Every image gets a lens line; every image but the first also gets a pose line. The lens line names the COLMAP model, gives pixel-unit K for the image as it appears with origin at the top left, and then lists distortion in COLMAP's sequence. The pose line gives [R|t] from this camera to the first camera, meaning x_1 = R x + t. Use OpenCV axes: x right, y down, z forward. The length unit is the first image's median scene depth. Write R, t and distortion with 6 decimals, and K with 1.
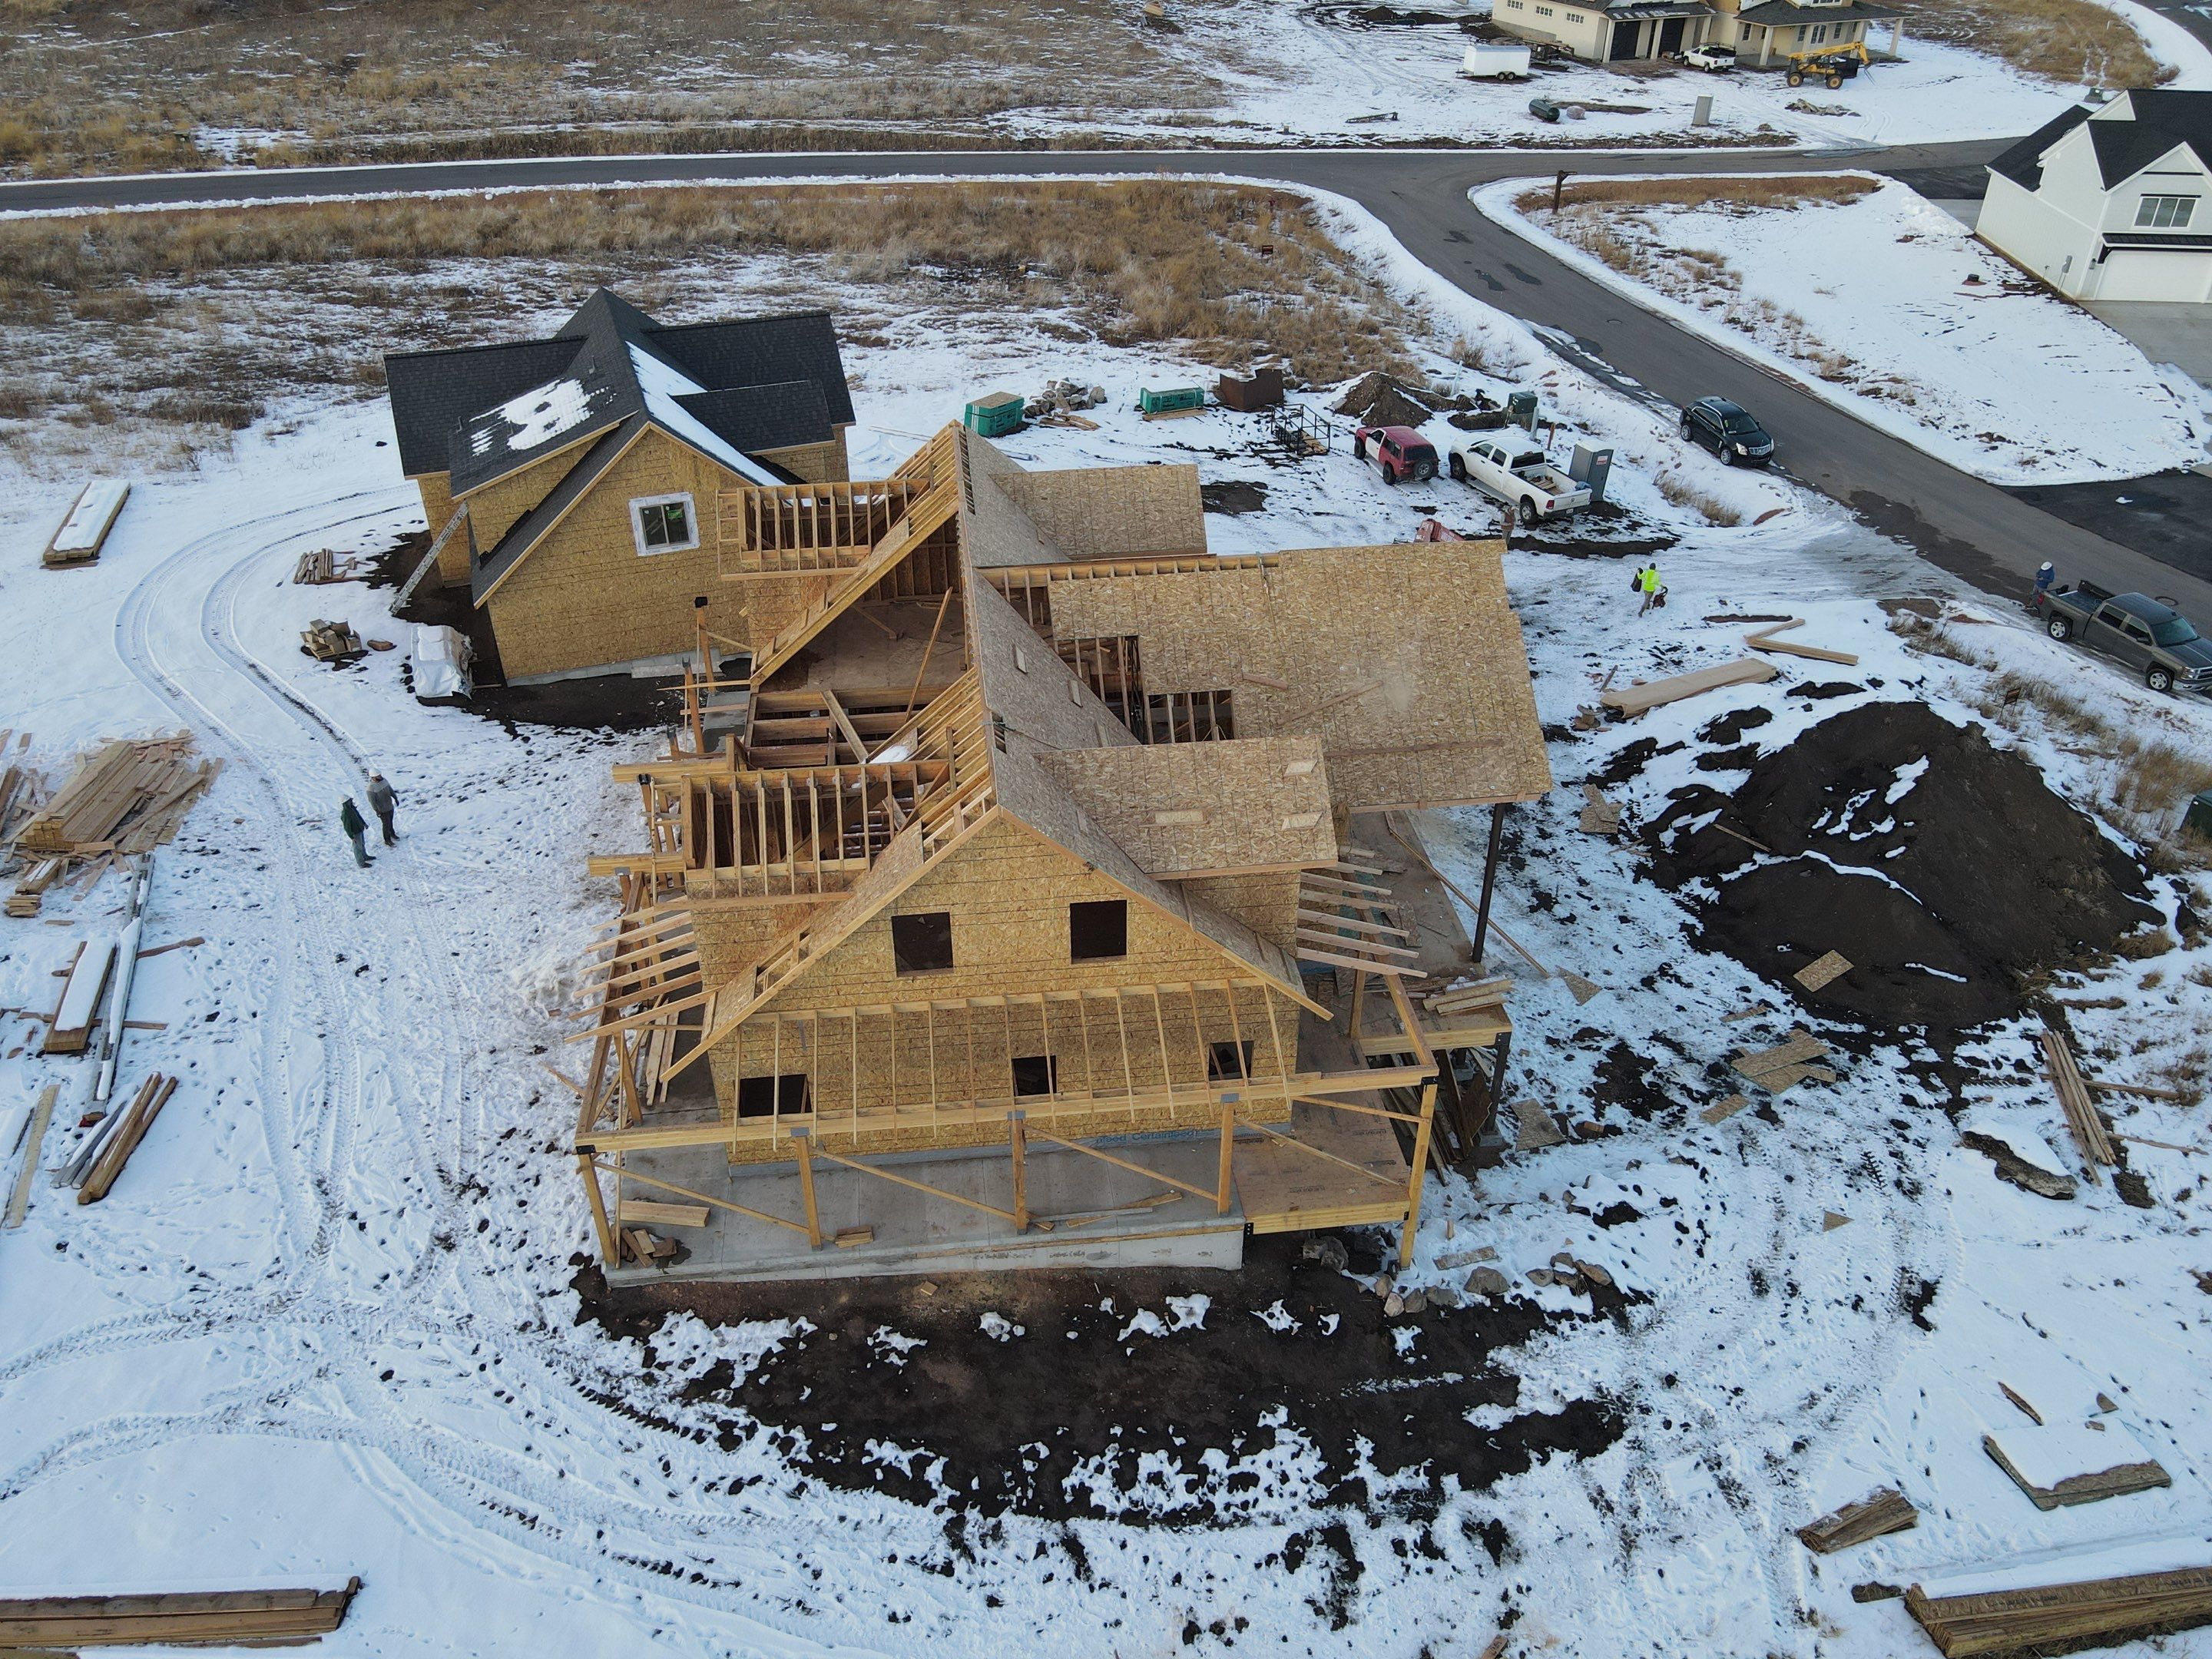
lens RADIAL K [[1618.6, 0, 1088.2], [0, 1618.6, 818.2], [0, 0, 1]] dist [0.008460, 0.007731]
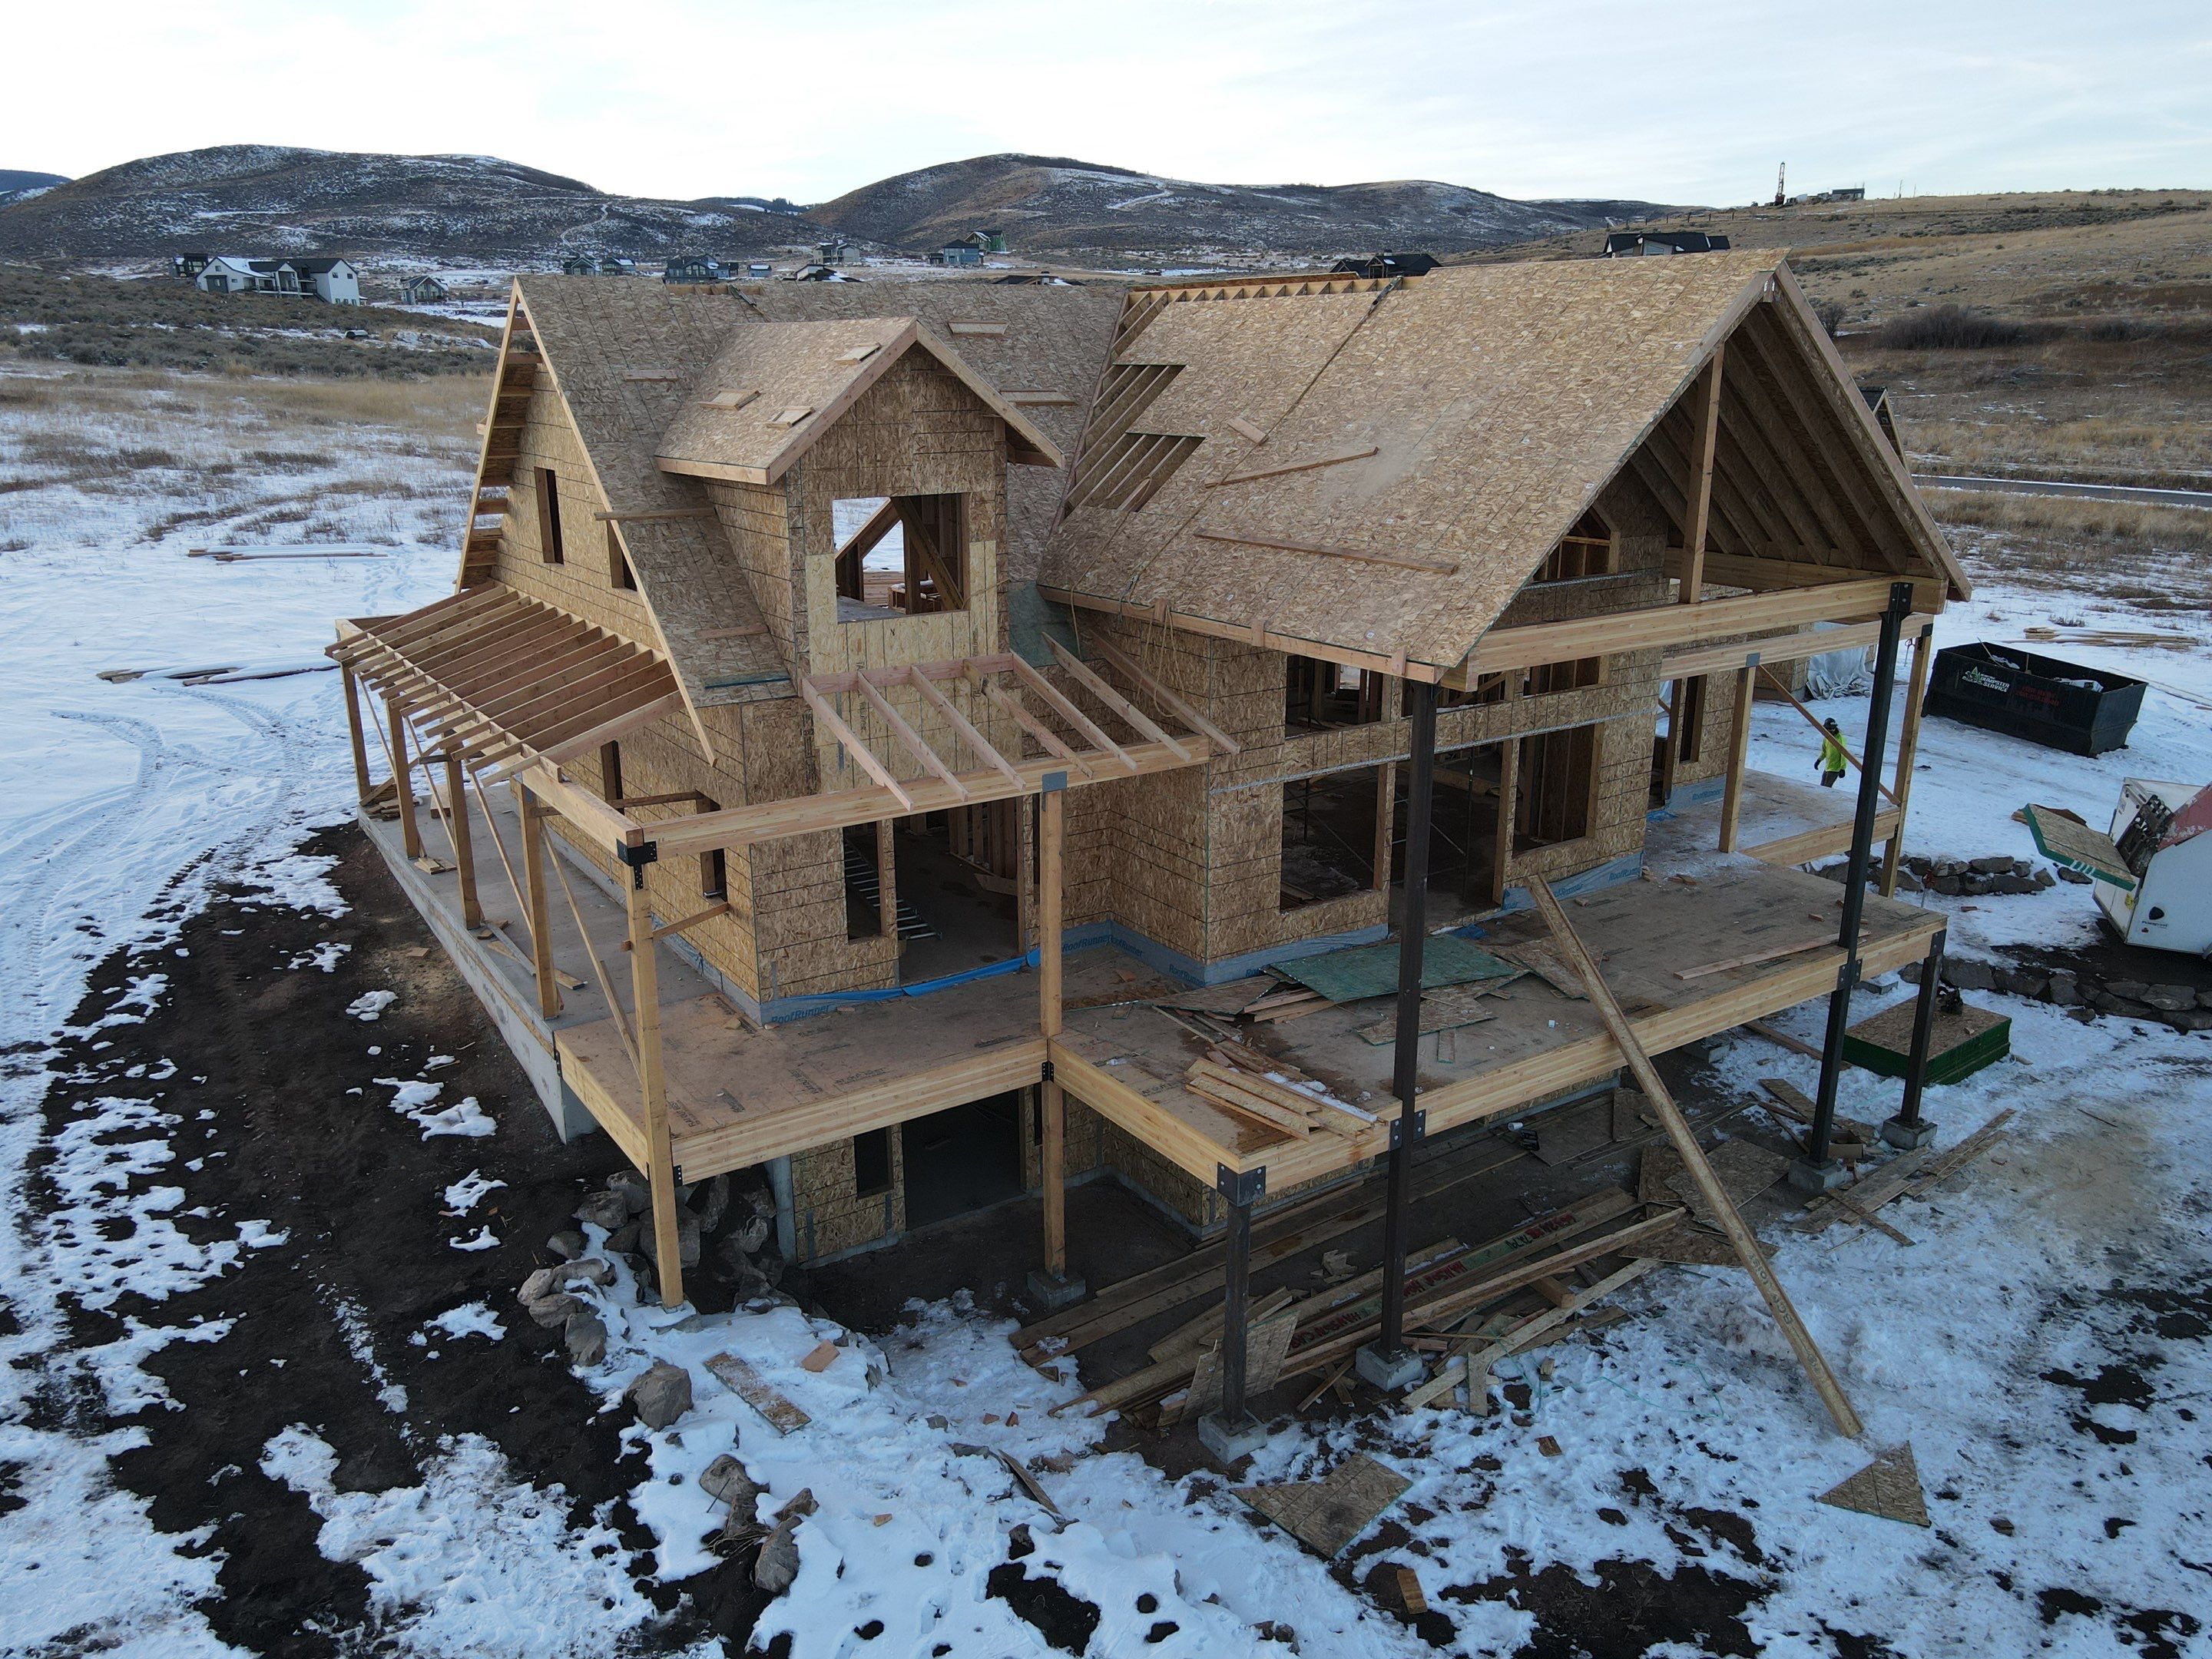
lens RADIAL K [[1618.6, 0, 1090.2], [0, 1618.6, 820.8], [0, 0, 1]] dist [0.008460, 0.007731]
pose [[0.460205, 0.254997, -0.850405, 0.570813], [-0.484454, 0.874817, 0.000150, 0.061727], [0.743987, 0.411913, 0.526129, 0.650533]]
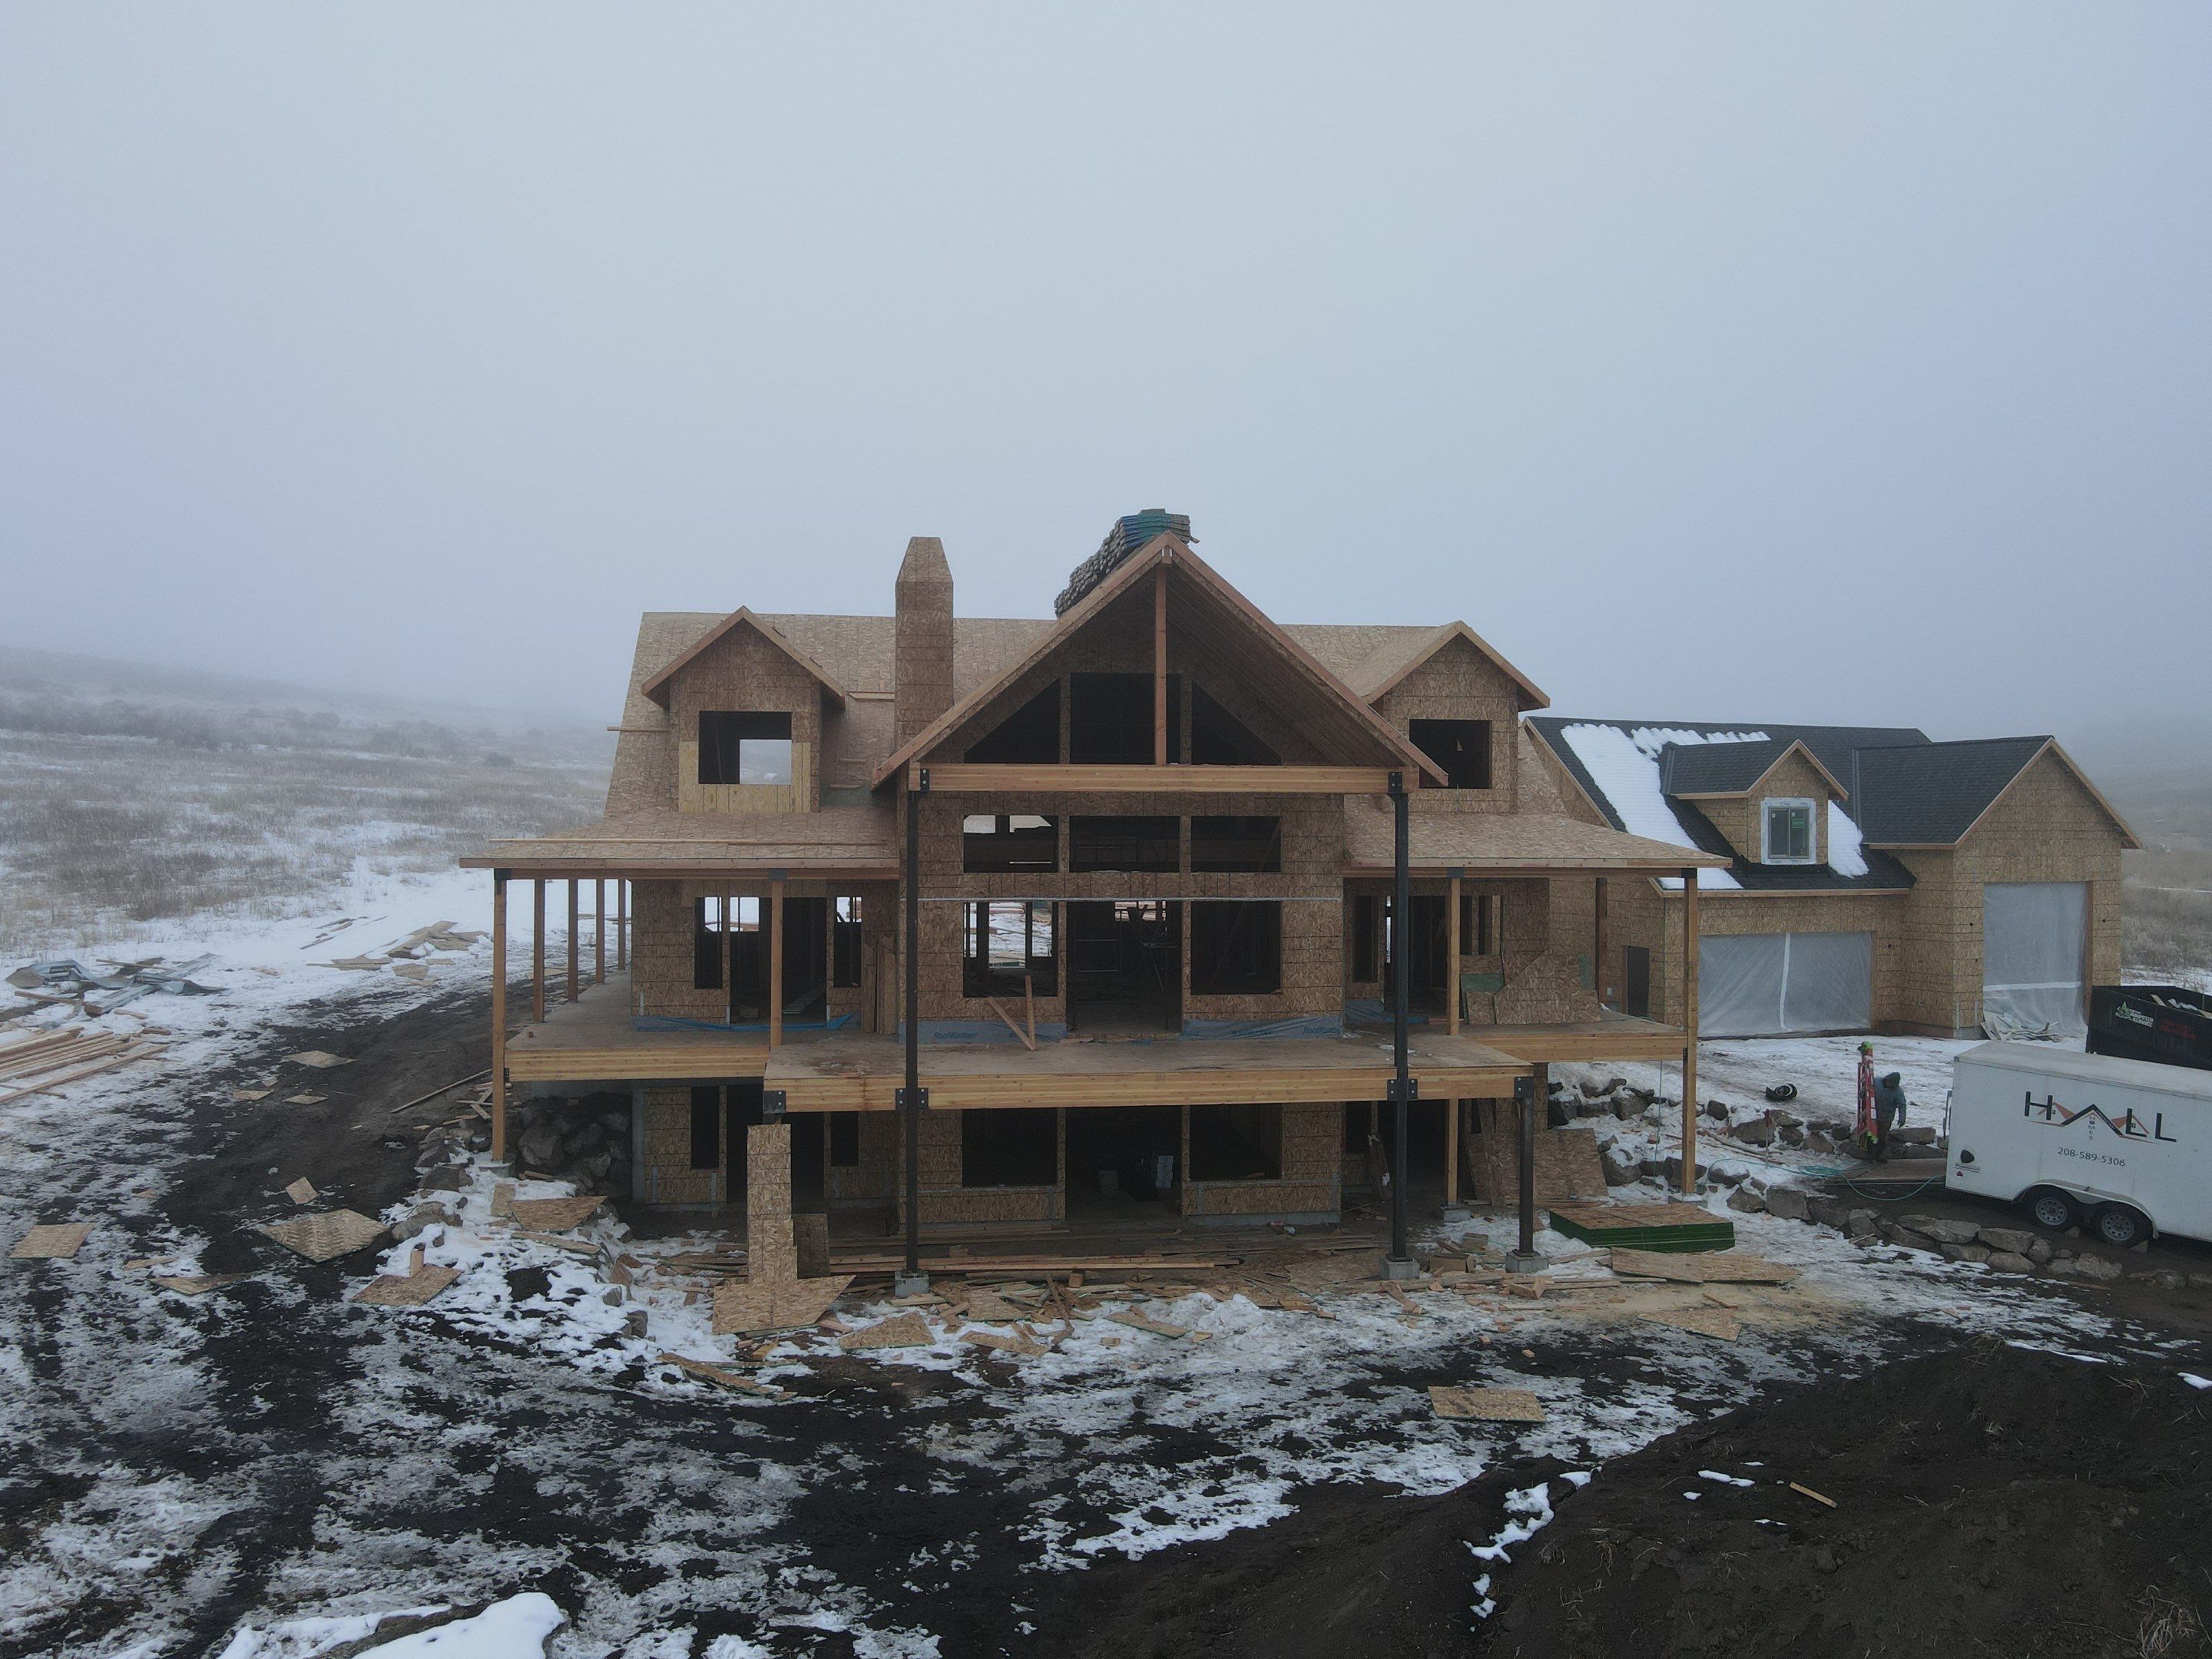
lens RADIAL K [[1618.6, 0, 1091.0], [0, 1618.6, 830.5], [0, 0, 1]] dist [0.008460, 0.007731]
pose [[0.039957, 0.013377, -0.999112, 0.923883], [-0.549456, 0.835453, -0.010788, -0.033409], [0.834566, 0.549399, 0.040732, 0.971607]]
